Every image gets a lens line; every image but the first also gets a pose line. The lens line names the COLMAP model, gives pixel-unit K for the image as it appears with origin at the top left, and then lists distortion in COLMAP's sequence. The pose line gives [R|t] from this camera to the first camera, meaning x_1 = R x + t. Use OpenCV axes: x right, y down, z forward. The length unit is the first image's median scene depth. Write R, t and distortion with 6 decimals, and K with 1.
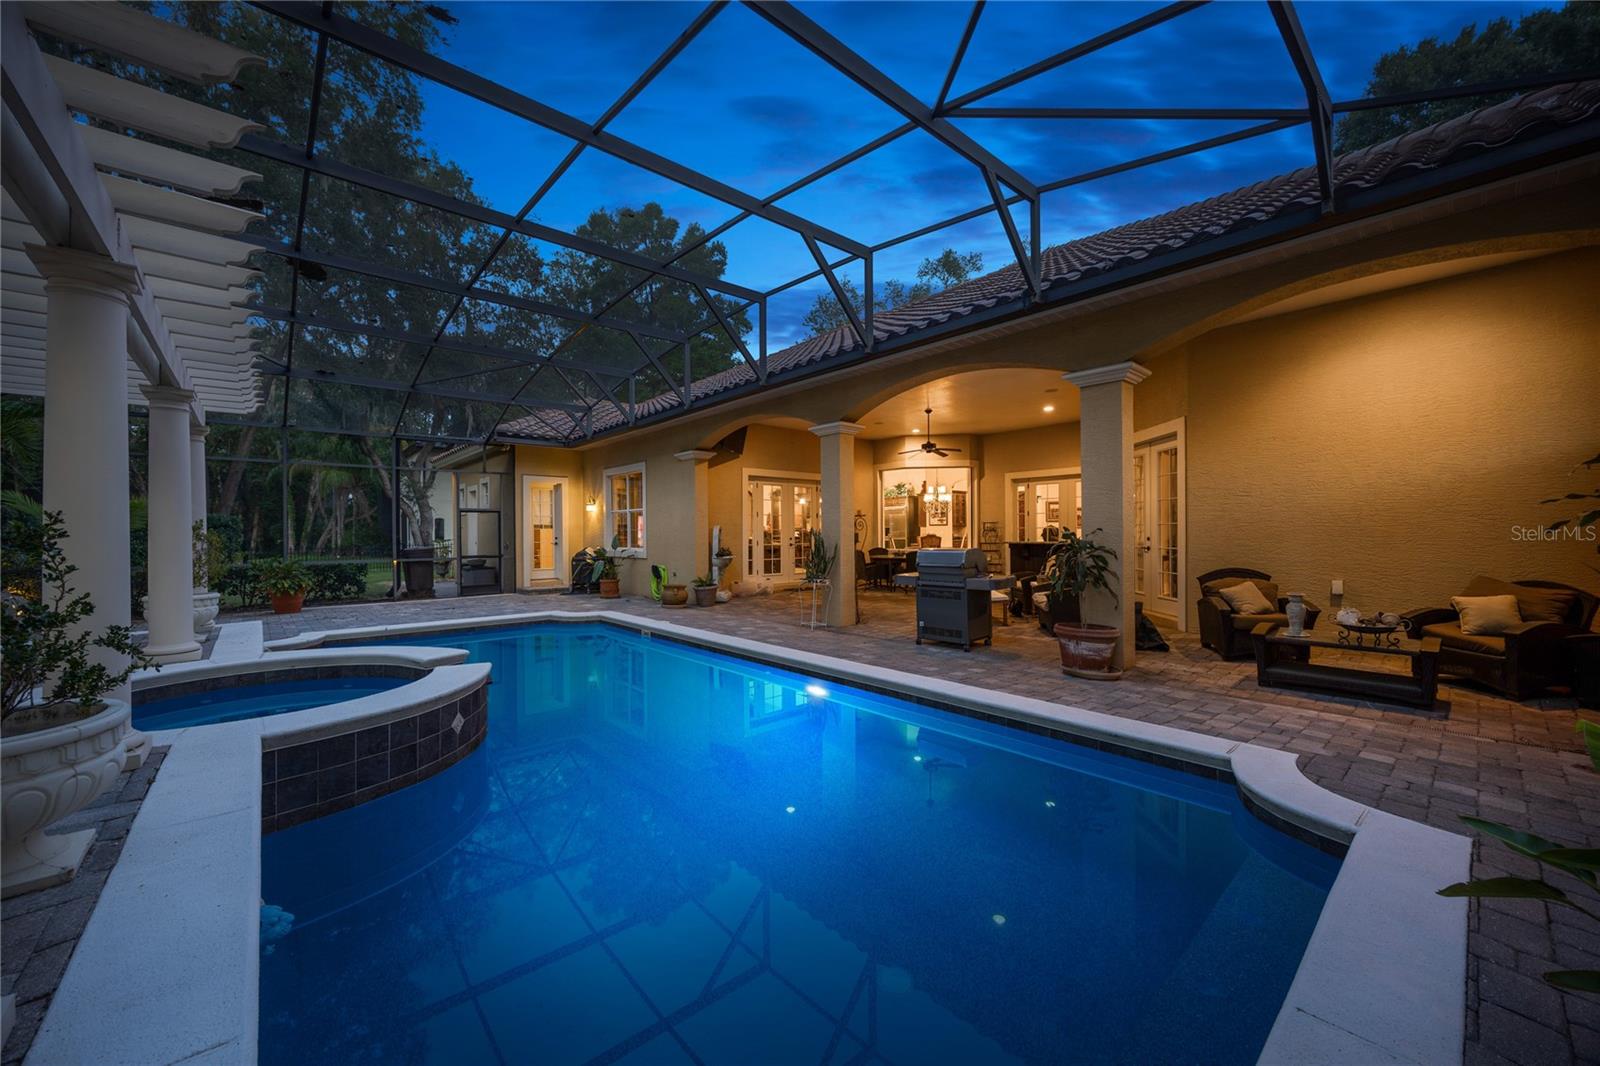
lens RADIAL K [[614.8, 0, 786.3], [0, 614.8, 533.8], [0, 0, 1]] dist [-0.003430, -0.000232]
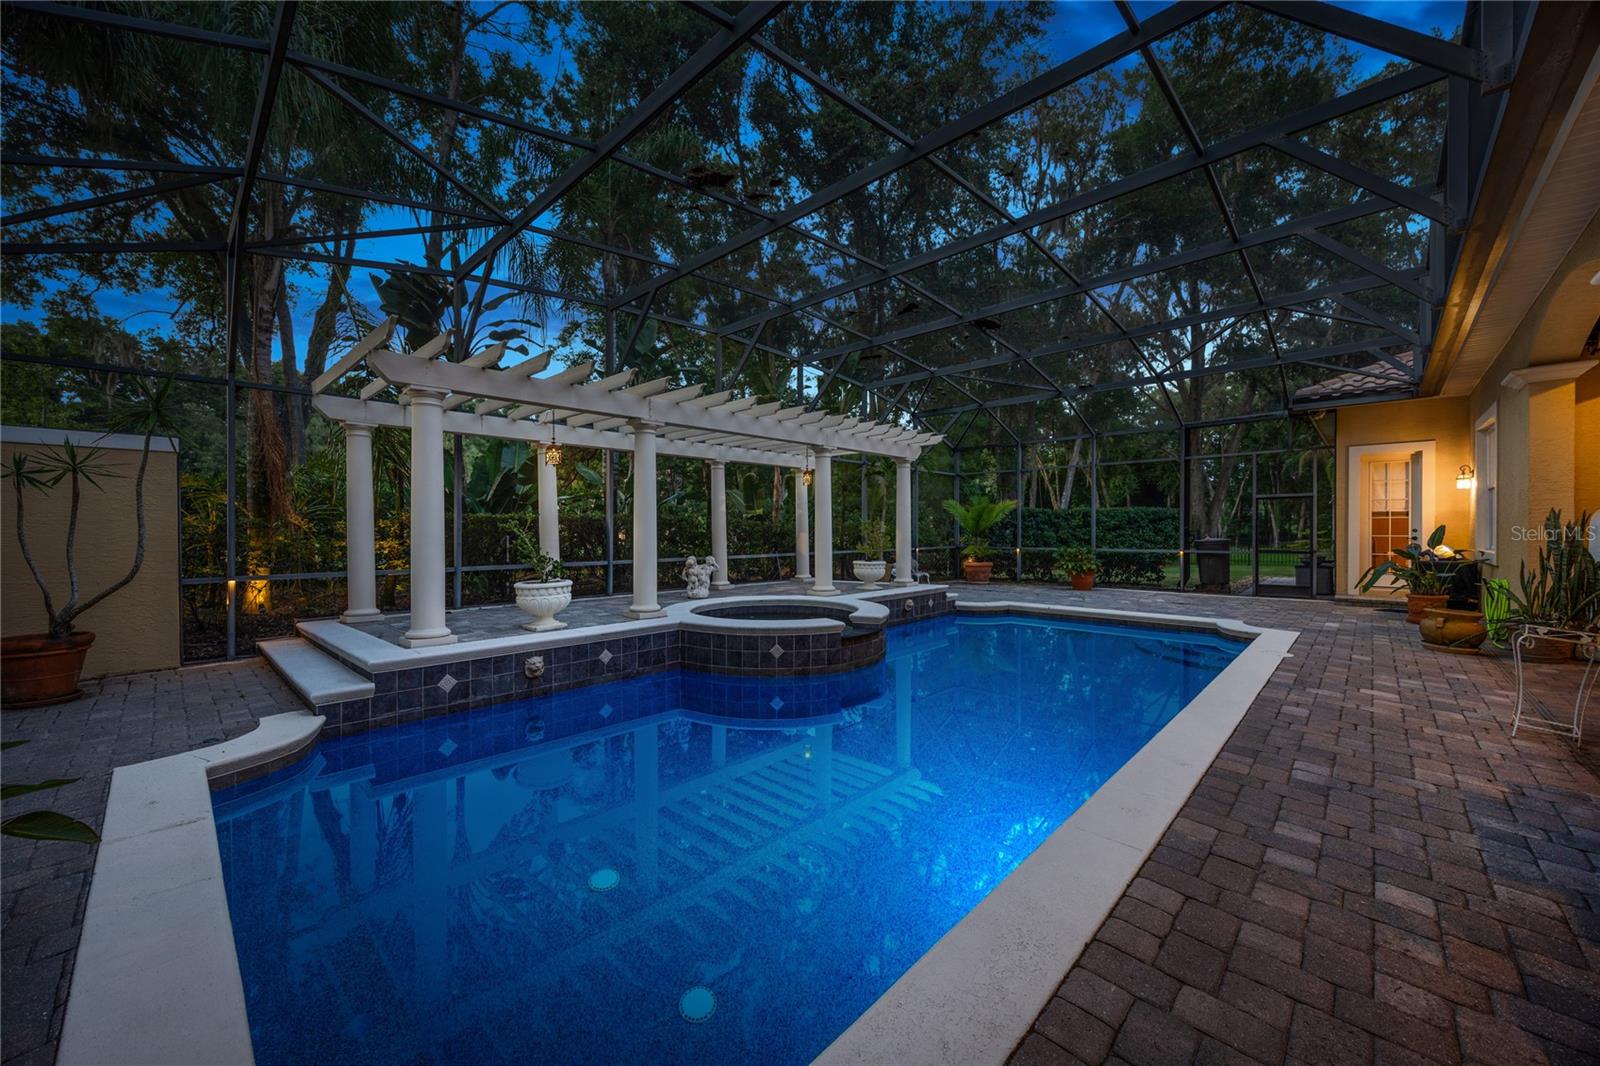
lens RADIAL K [[614.8, 0, 792.1], [0, 614.8, 534.0], [0, 0, 1]] dist [-0.003430, -0.000232]
pose [[0.104055, 0.016228, -0.994439, 0.429052], [0.001523, 0.999863, 0.016476, -0.002308], [0.994570, -0.003229, 0.104016, 0.404201]]
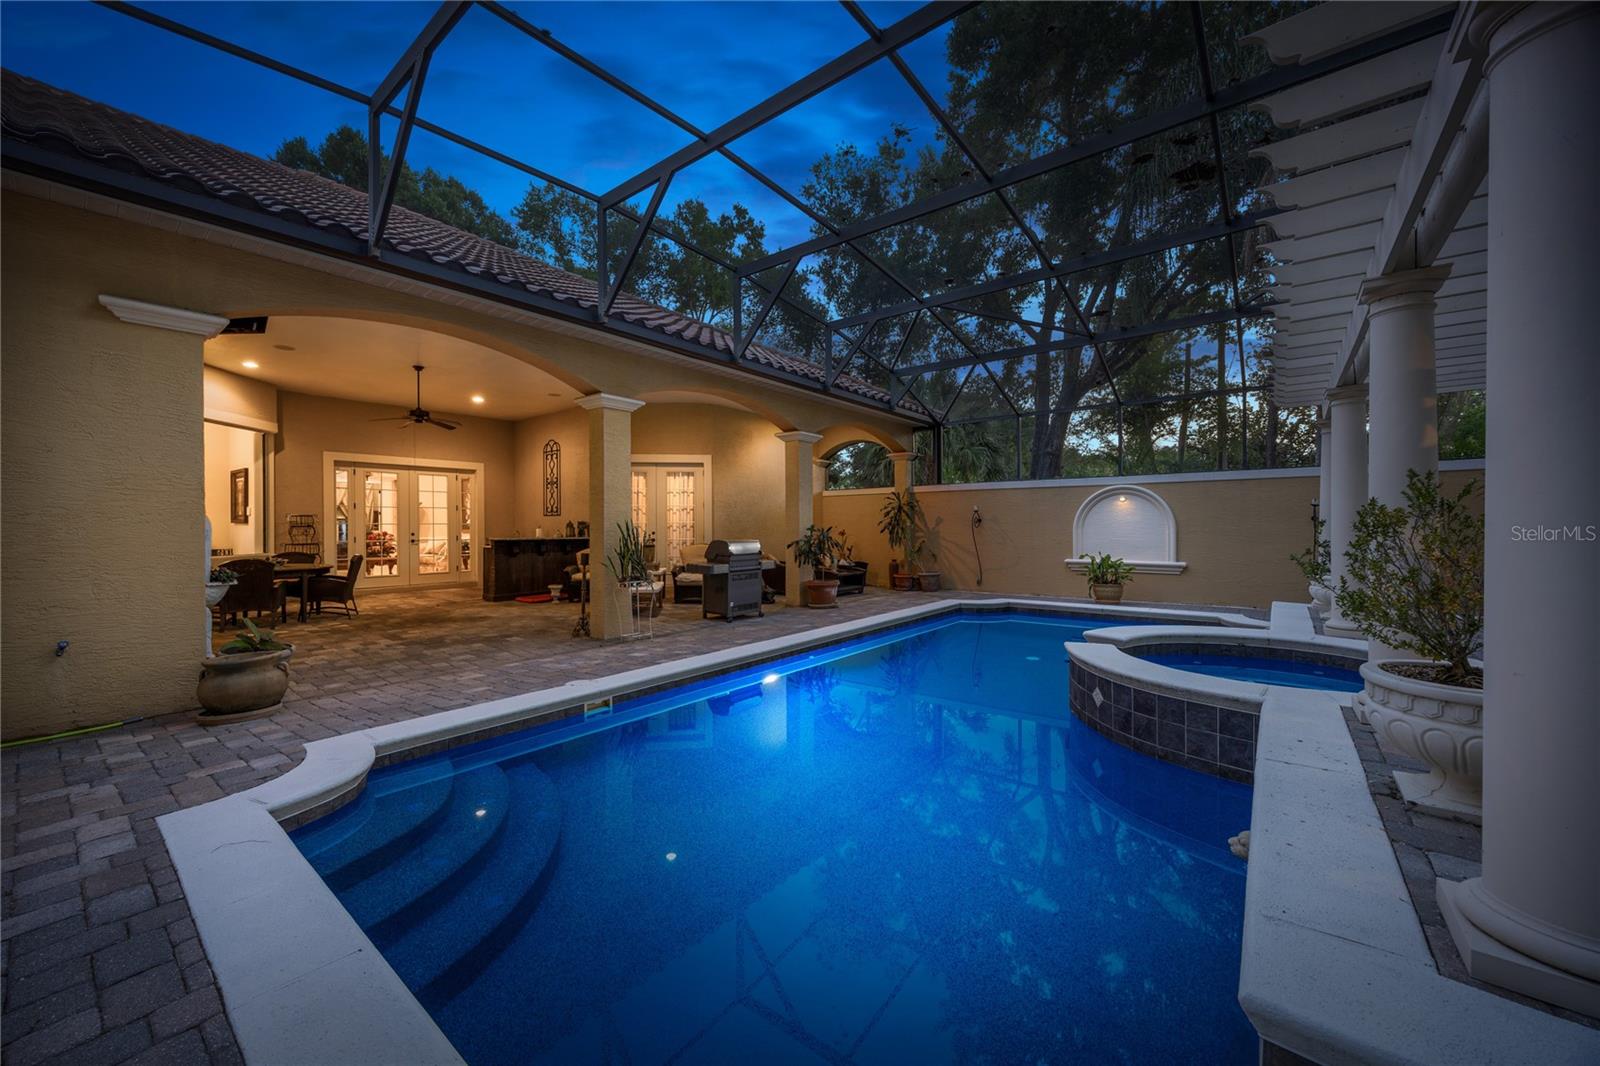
lens RADIAL K [[614.8, 0, 799.1], [0, 614.8, 532.2], [0, 0, 1]] dist [-0.003430, -0.000232]
pose [[-0.185701, -0.001553, 0.982605, -0.481475], [0.006457, 0.999975, 0.002801, 0.003276], [-0.982585, 0.006865, -0.185687, 0.546940]]
